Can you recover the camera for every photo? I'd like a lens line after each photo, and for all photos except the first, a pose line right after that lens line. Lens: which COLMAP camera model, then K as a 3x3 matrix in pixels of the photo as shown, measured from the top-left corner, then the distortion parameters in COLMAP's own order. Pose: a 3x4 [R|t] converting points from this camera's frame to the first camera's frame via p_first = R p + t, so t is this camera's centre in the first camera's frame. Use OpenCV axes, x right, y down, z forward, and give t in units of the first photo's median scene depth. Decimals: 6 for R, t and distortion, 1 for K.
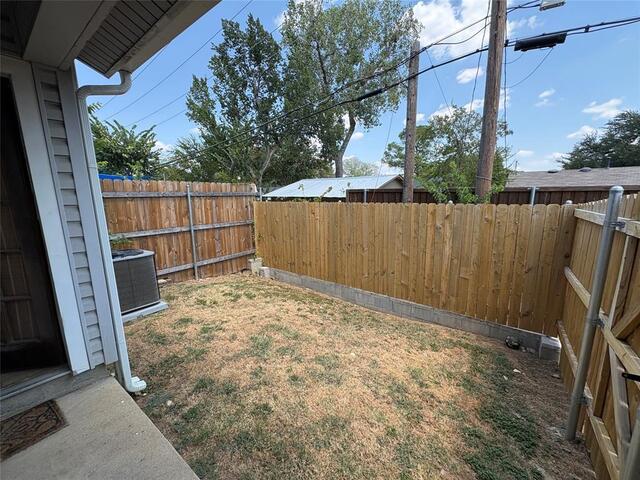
lens RADIAL K [[257.5, 0, 321.0], [0, 257.5, 240.0], [0, 0, 1]] dist [0.001716, -0.000035]
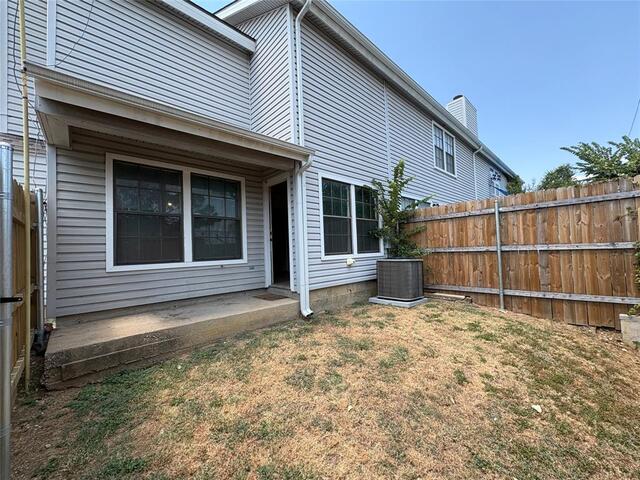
lens RADIAL K [[257.5, 0, 321.1], [0, 257.5, 242.2], [0, 0, 1]] dist [0.001716, -0.000035]
pose [[-0.165356, -0.011553, -0.986166, 0.512424], [-0.134750, 0.990819, 0.010987, 0.006758], [0.976985, 0.134702, -0.165395, 0.613394]]
